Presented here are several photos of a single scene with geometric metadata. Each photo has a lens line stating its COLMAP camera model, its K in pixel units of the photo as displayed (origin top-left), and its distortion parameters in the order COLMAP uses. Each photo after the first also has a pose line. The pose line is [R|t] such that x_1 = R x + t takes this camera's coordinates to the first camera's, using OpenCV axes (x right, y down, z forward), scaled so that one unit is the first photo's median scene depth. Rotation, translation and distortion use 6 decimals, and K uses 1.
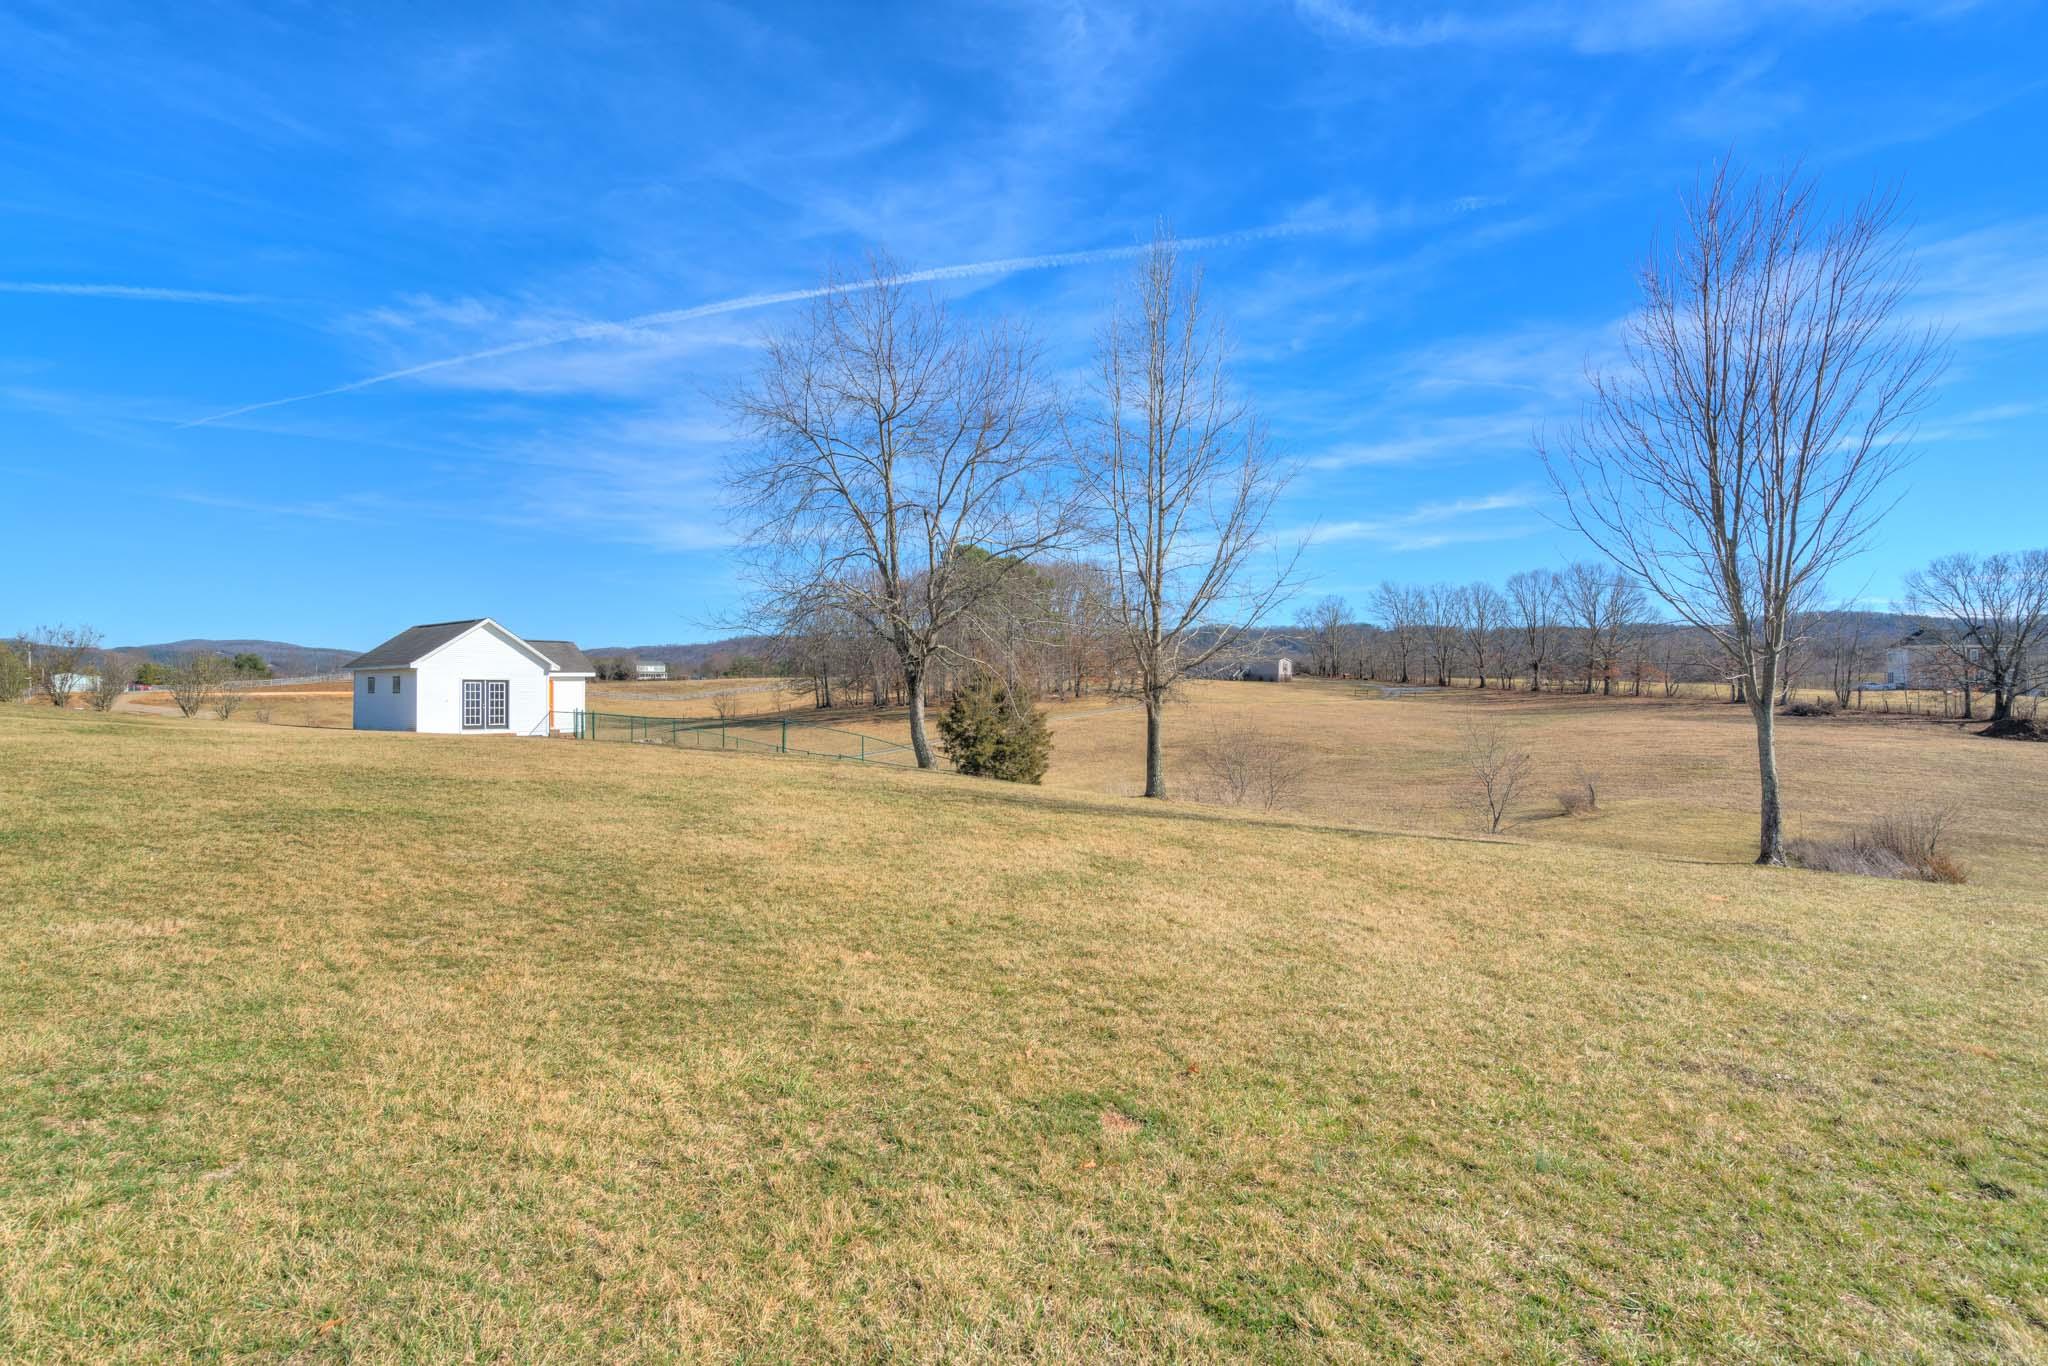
lens RADIAL K [[1002.4, 0, 1035.8], [0, 1002.4, 675.5], [0, 0, 1]] dist [-0.003274, -0.000404]
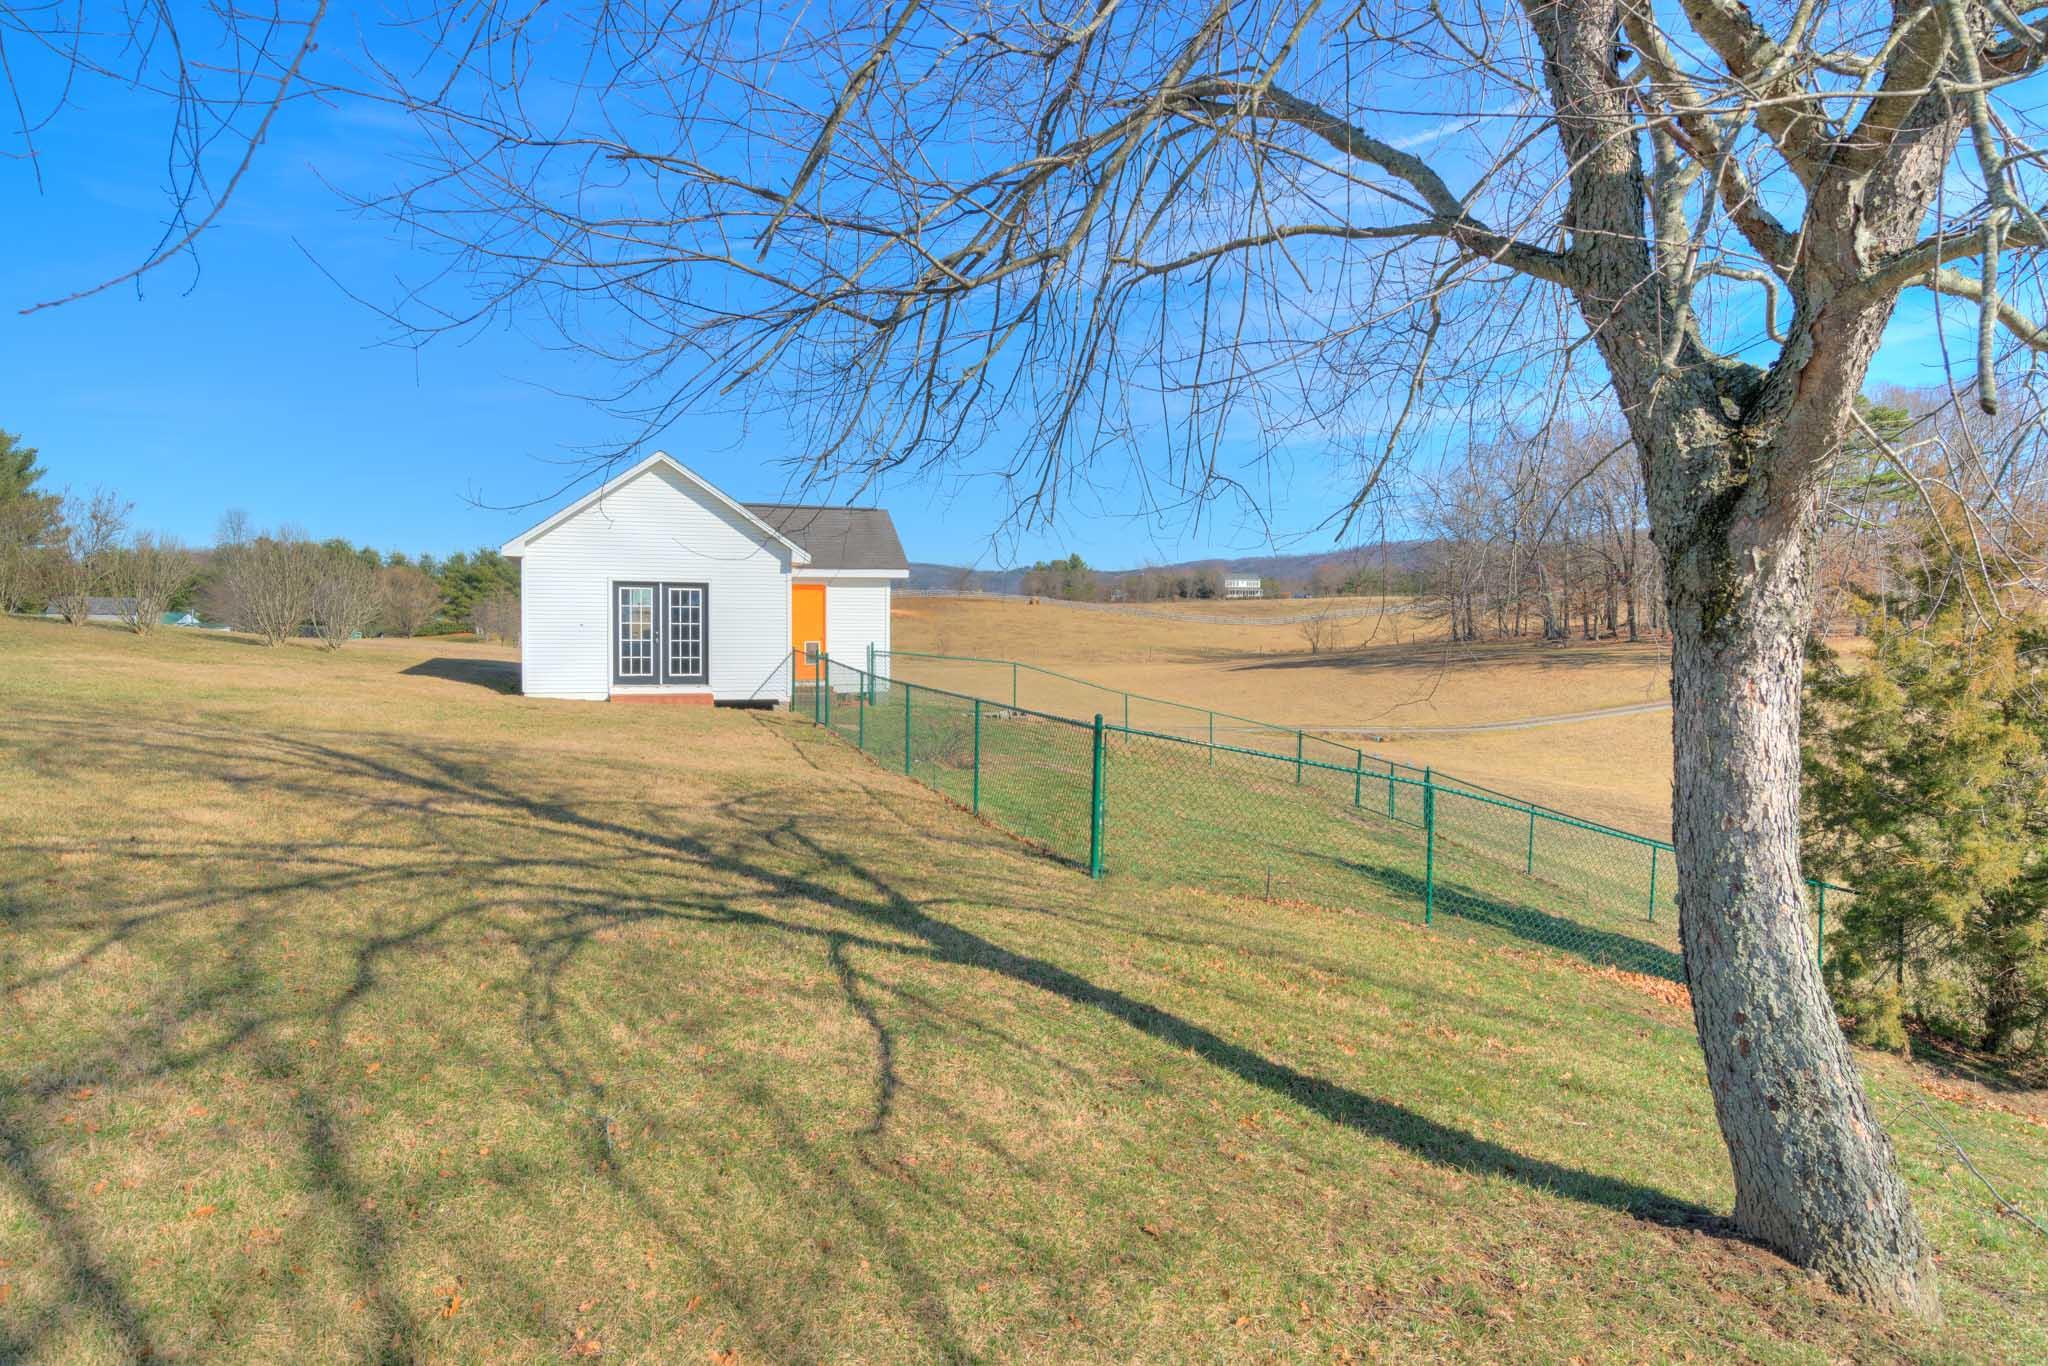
lens RADIAL K [[1294.4, 0, 1026.6], [0, 1294.4, 684.7], [0, 0, 1]] dist [-0.003627, -0.000200]
pose [[0.855708, 0.037359, -0.516109, -0.044318], [-0.001183, 0.997529, 0.070246, 0.005446], [0.517458, -0.059500, 0.853637, 0.322105]]
